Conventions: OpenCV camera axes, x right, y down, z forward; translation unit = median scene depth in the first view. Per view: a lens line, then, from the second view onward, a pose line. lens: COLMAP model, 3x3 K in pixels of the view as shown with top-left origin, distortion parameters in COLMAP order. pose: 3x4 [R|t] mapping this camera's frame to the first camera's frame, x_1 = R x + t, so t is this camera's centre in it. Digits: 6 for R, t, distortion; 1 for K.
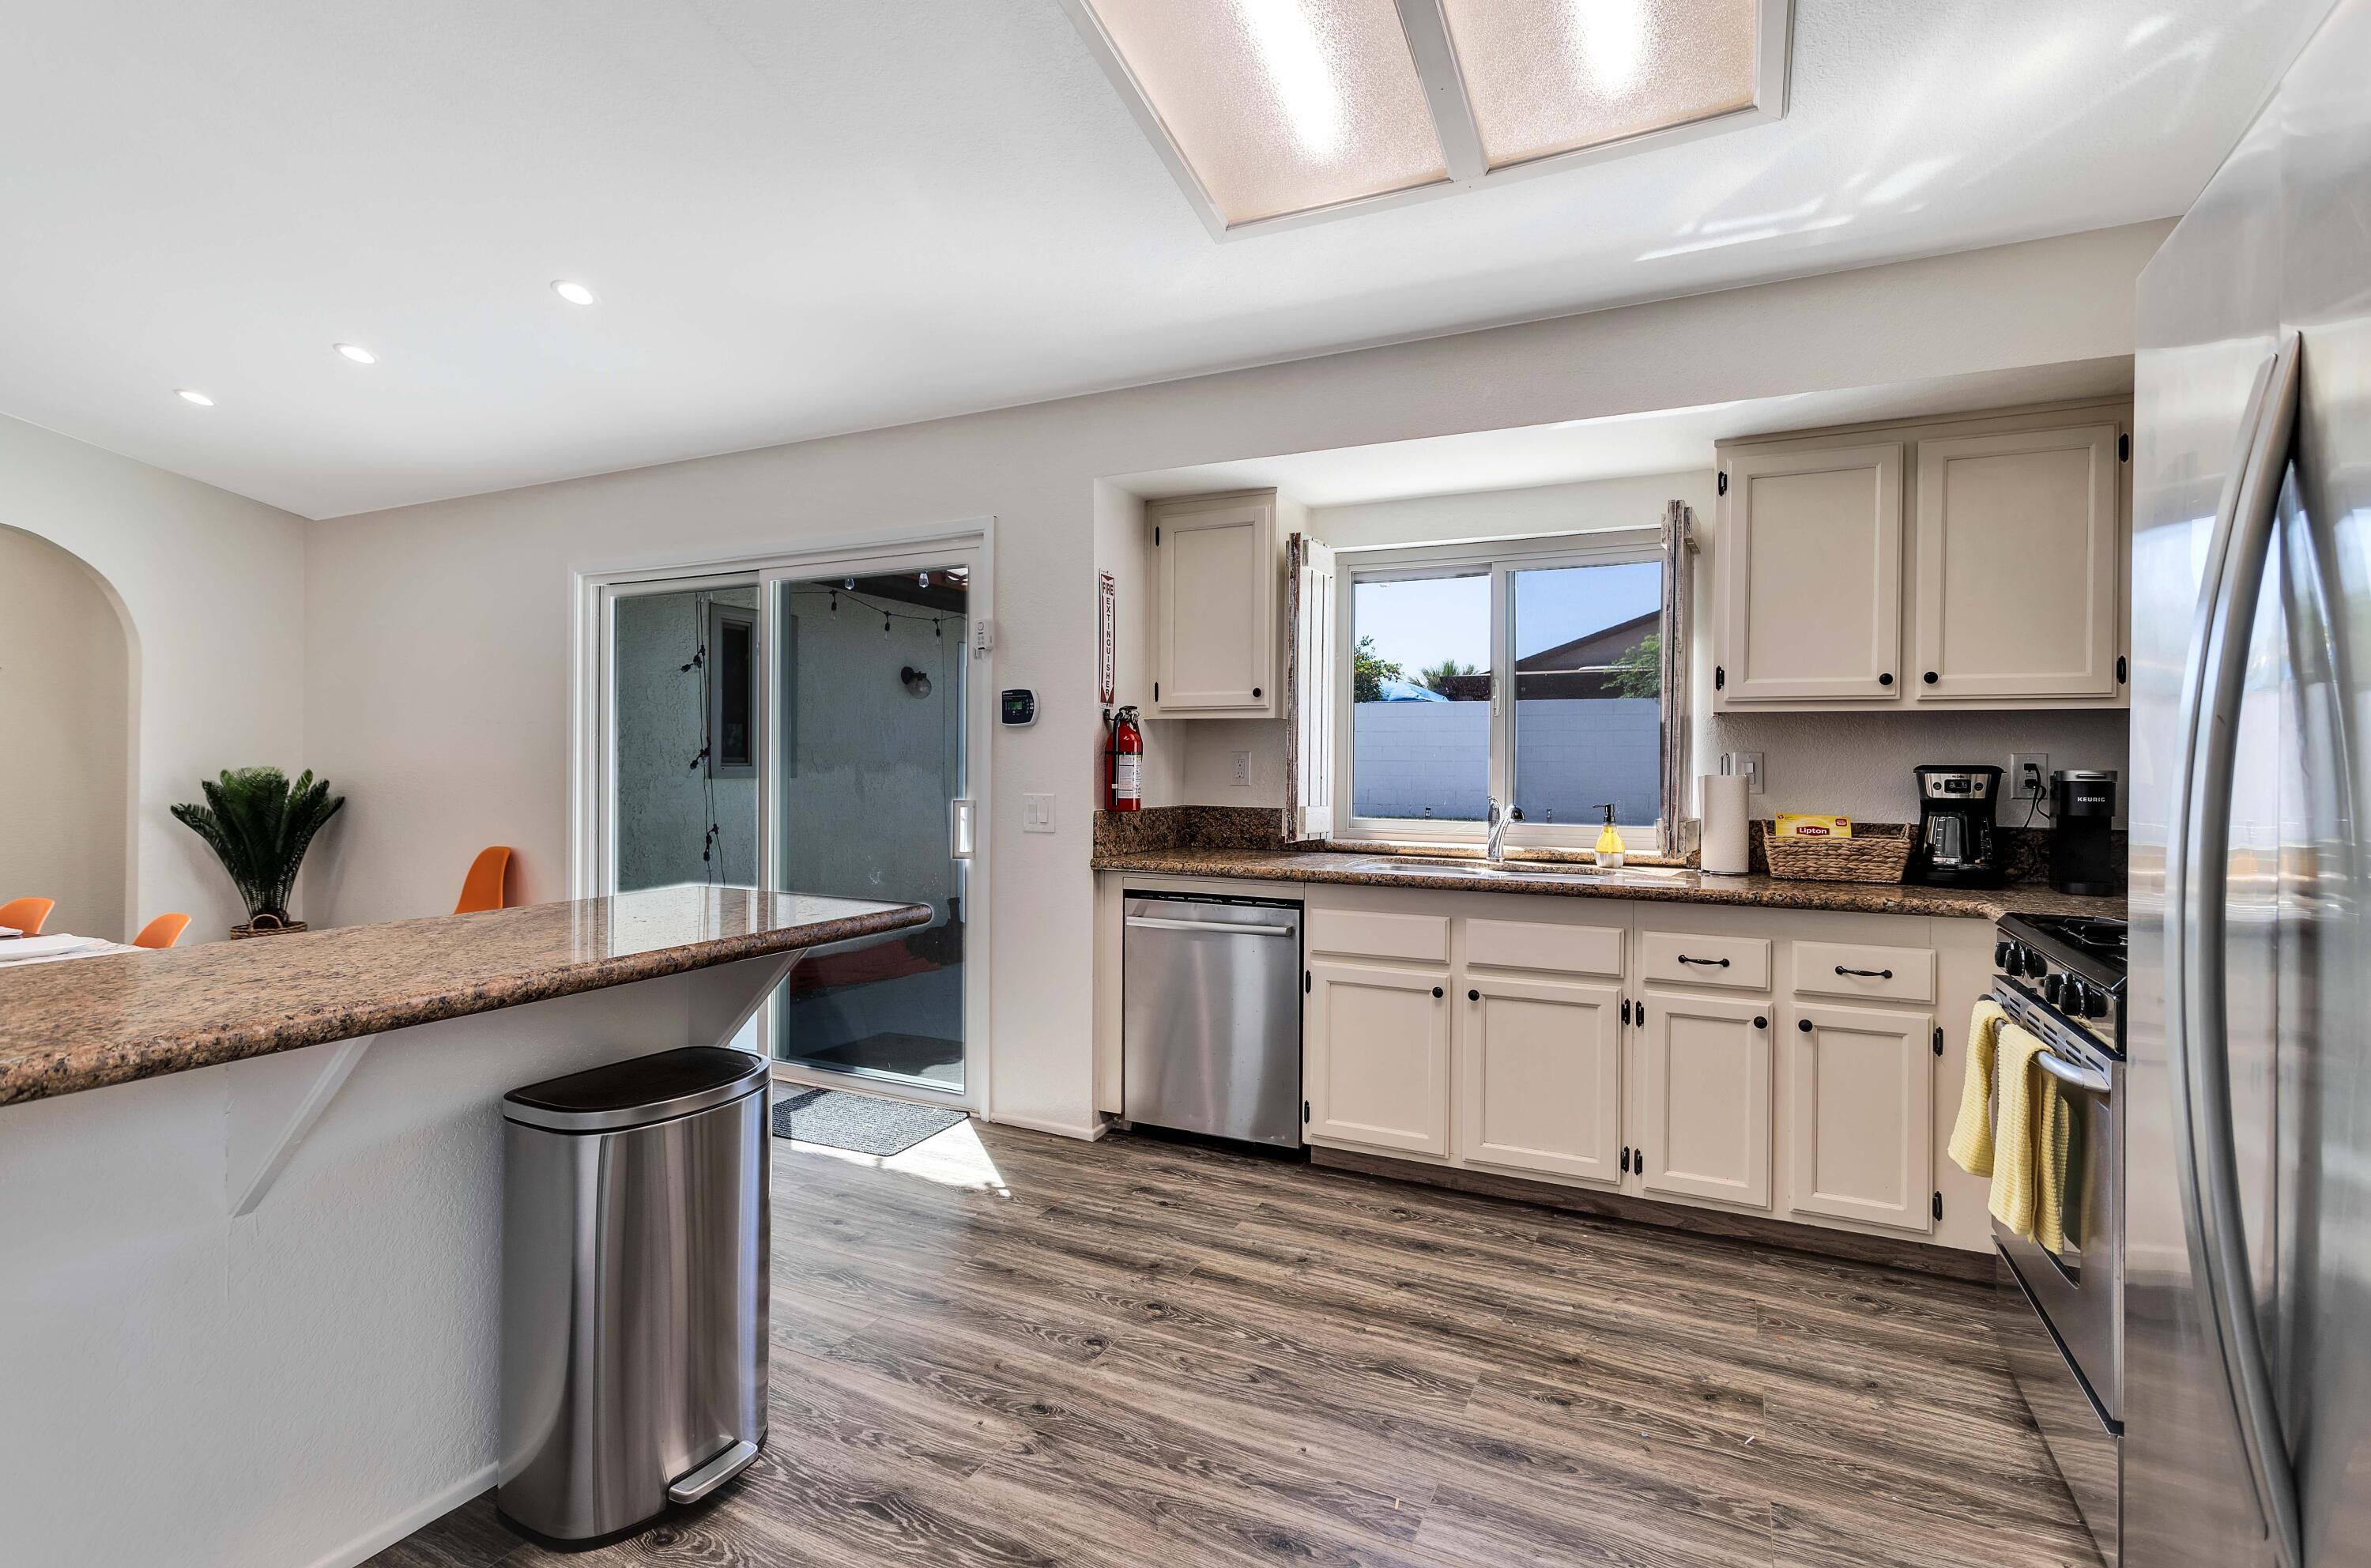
lens RADIAL K [[1145.8, 0, 1177.7], [0, 1145.8, 767.9], [0, 0, 1]] dist [0.001083, 0.000585]
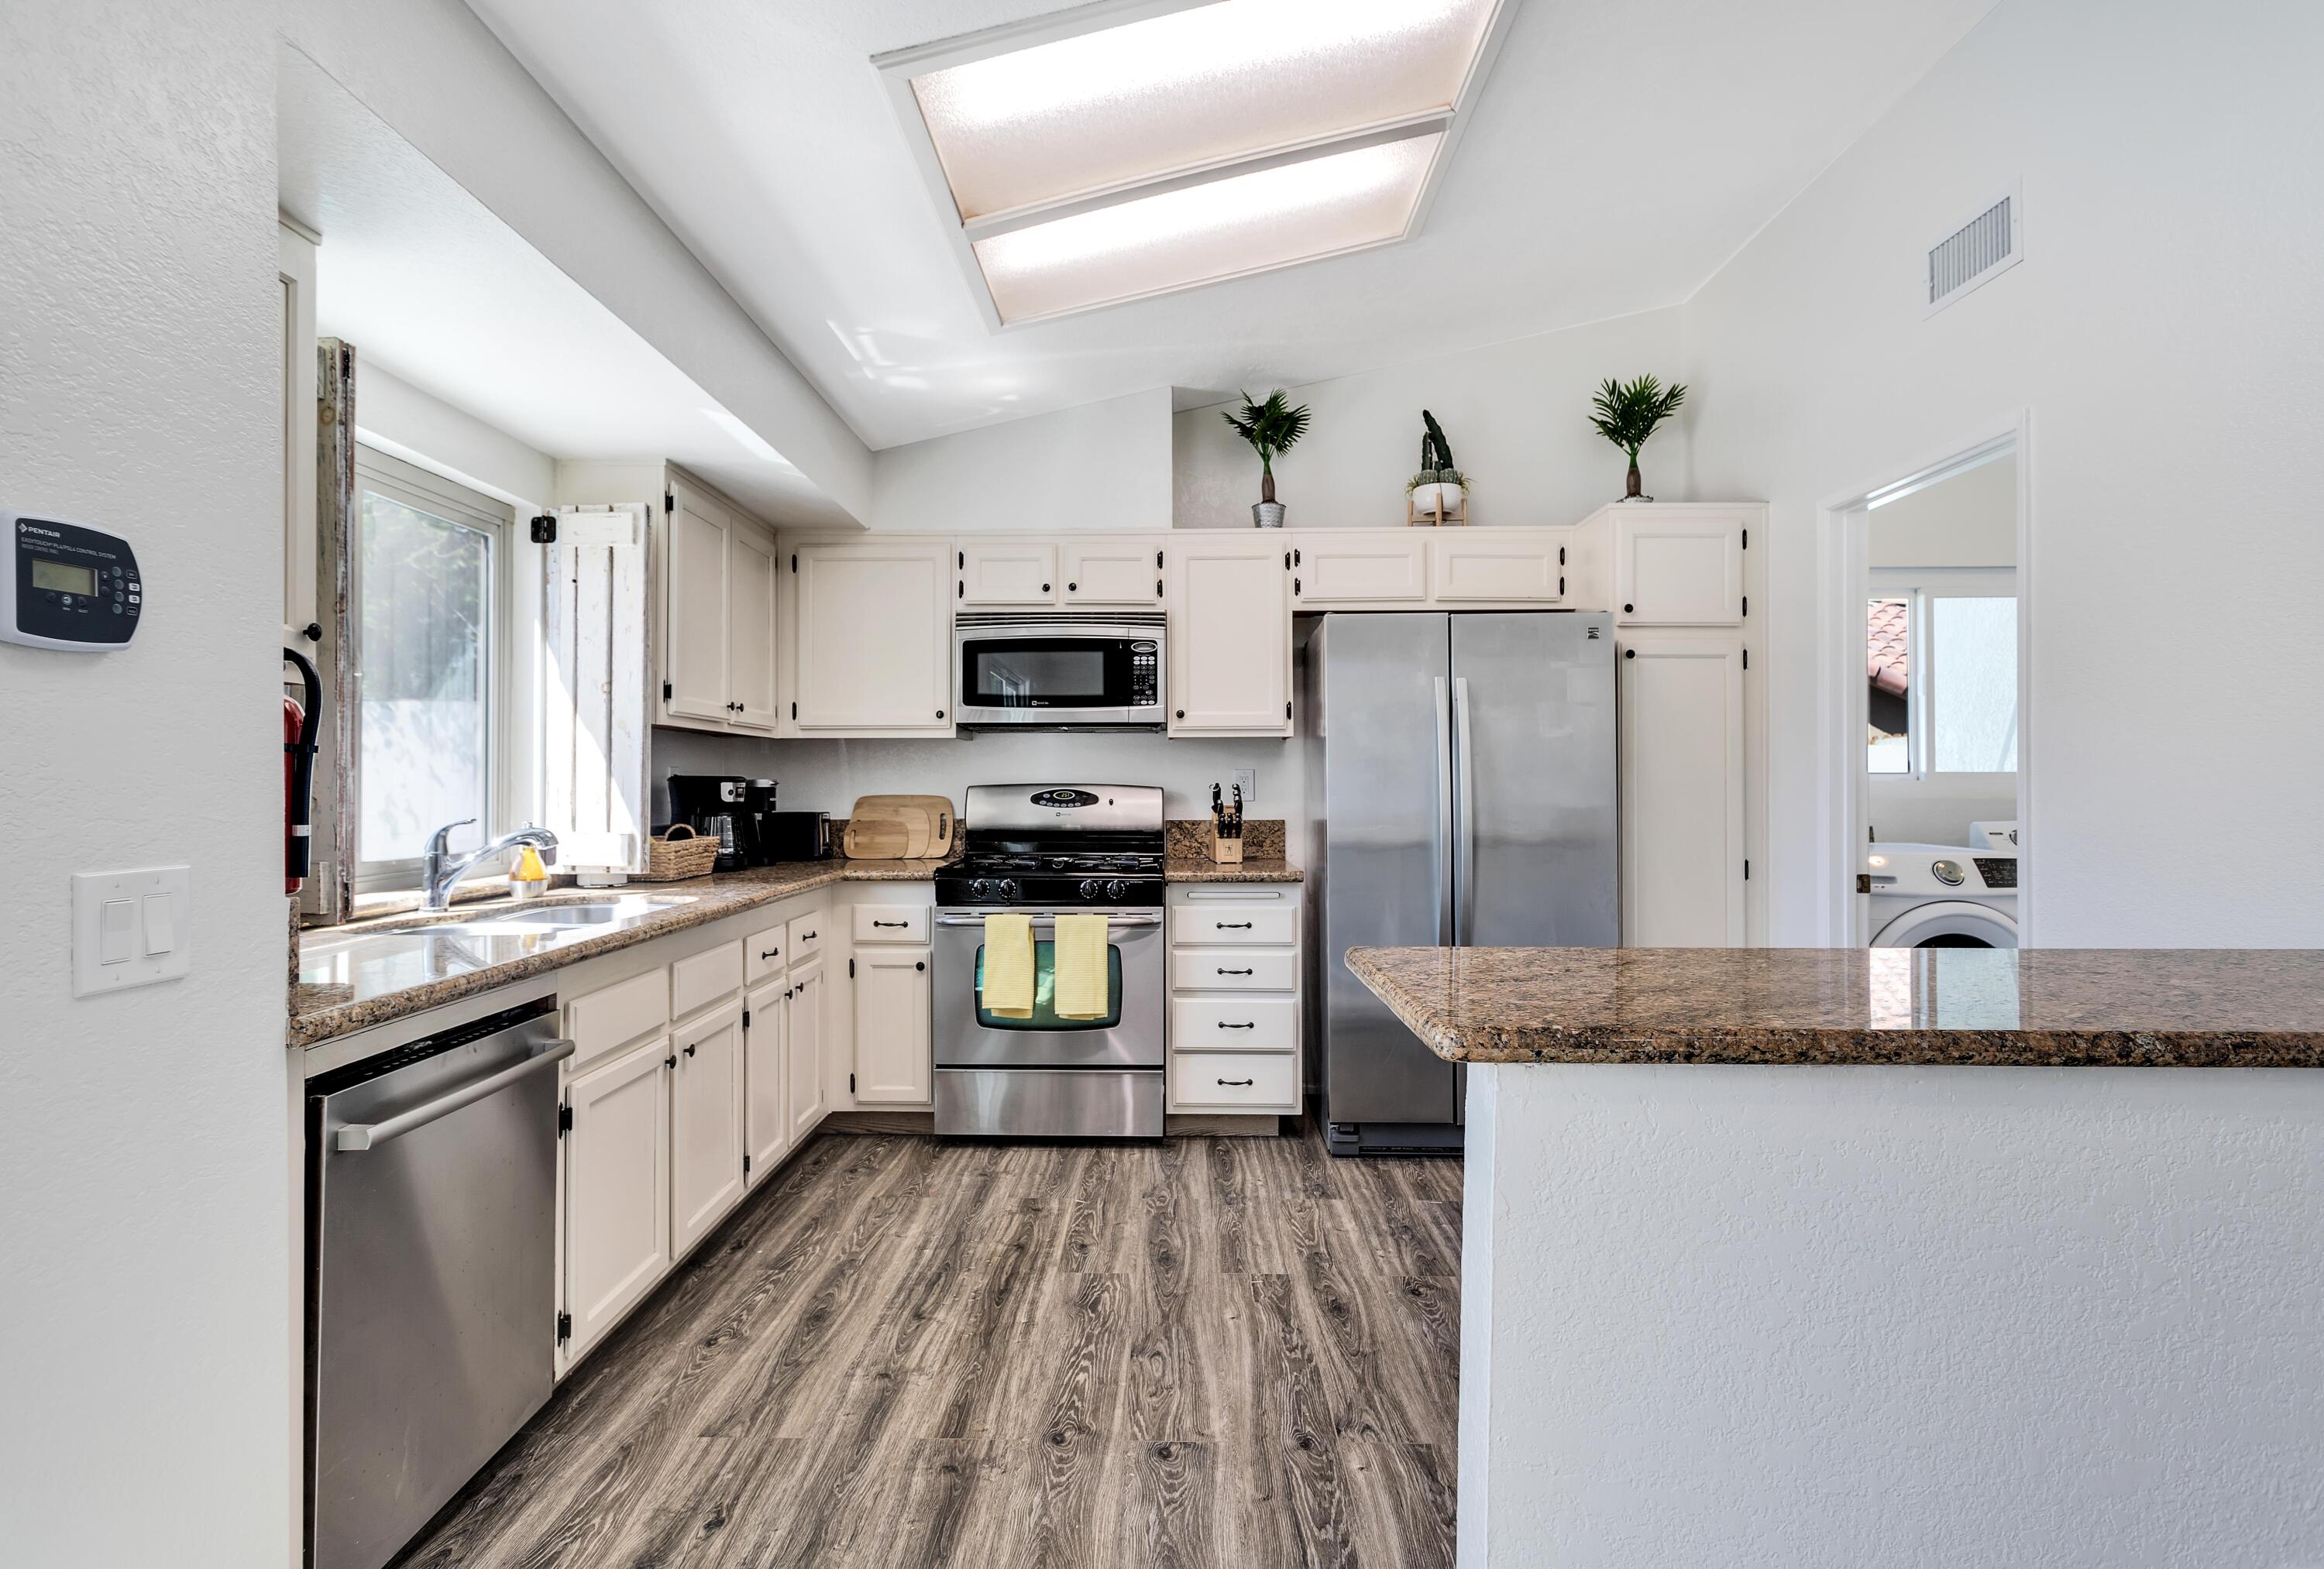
lens RADIAL K [[1135.7, 0, 1156.4], [0, 1135.7, 770.7], [0, 0, 1]] dist [-0.001050, -0.000057]
pose [[-0.437955, 0.002682, 0.898993, -0.684537], [0.000064, 0.999996, -0.002952, -0.004957], [-0.898997, -0.001236, -0.437953, 1.131842]]
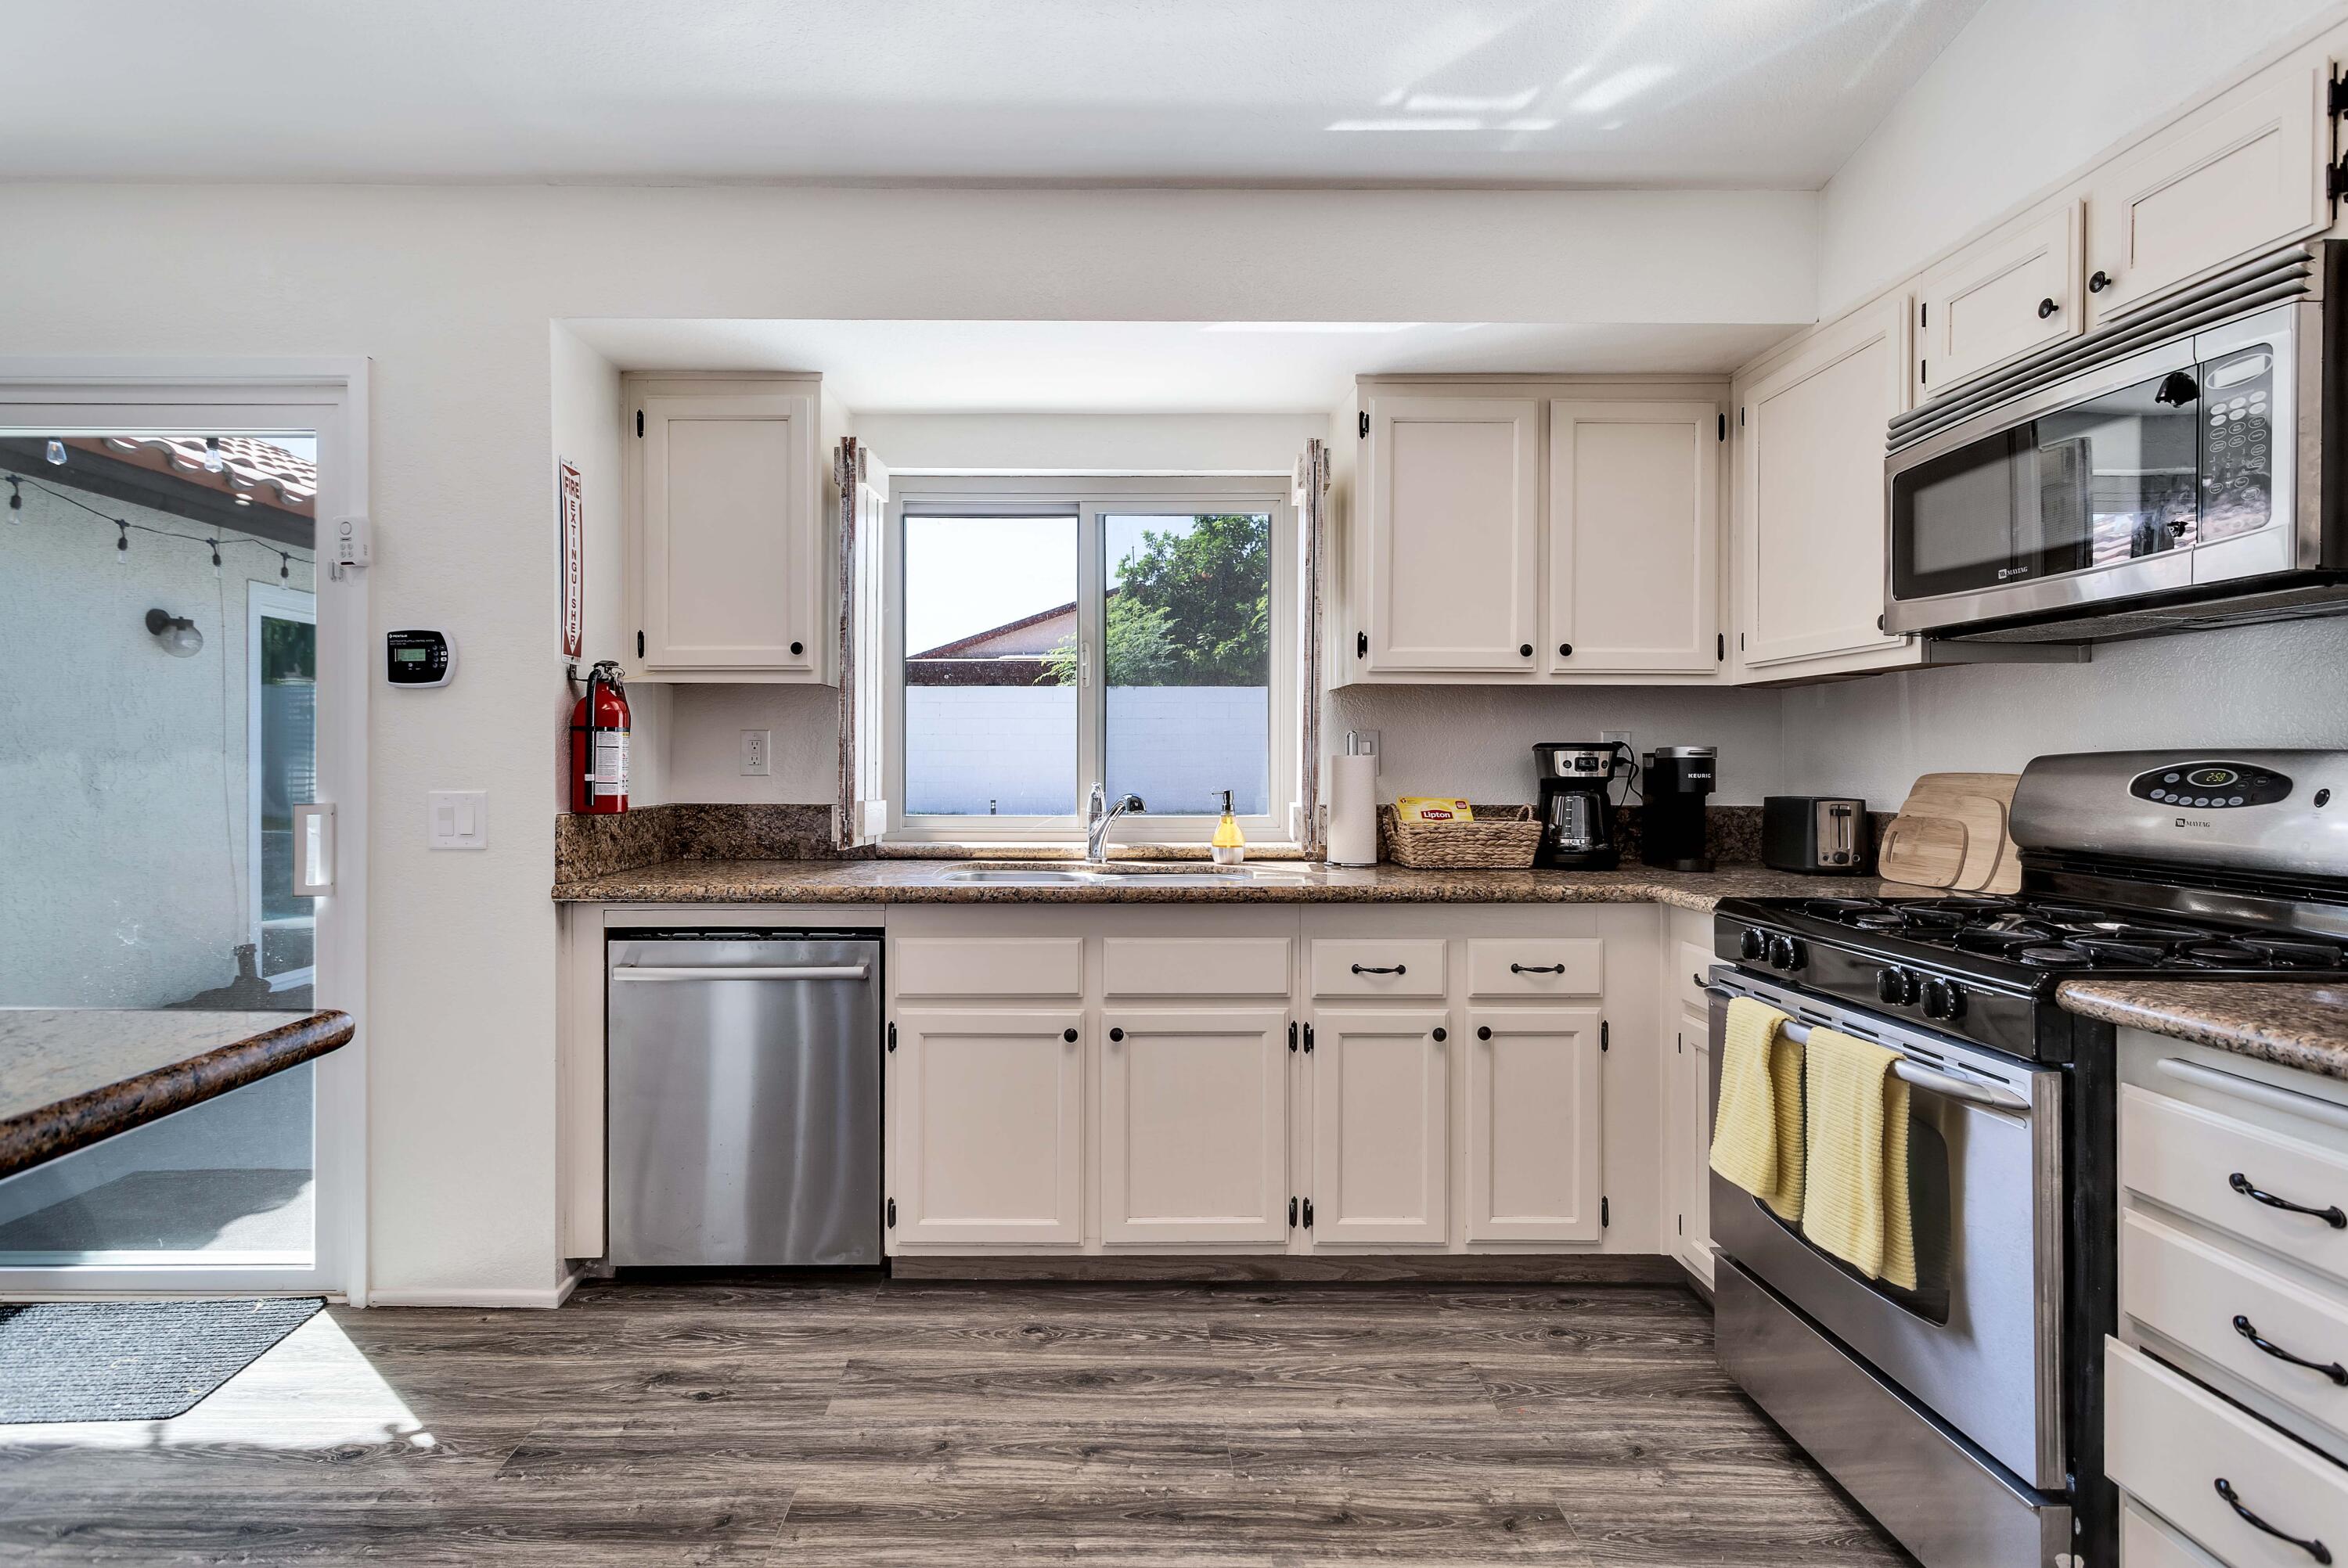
lens RADIAL K [[1185.5, 0, 1126.3], [0, 1185.5, 761.0], [0, 0, 1]] dist [0.011215, -0.000344]
pose [[0.892360, -0.007082, 0.451268, -0.111162], [0.006701, 0.999975, 0.002442, 0.008255], [-0.451274, 0.000845, 0.892385, 0.284888]]
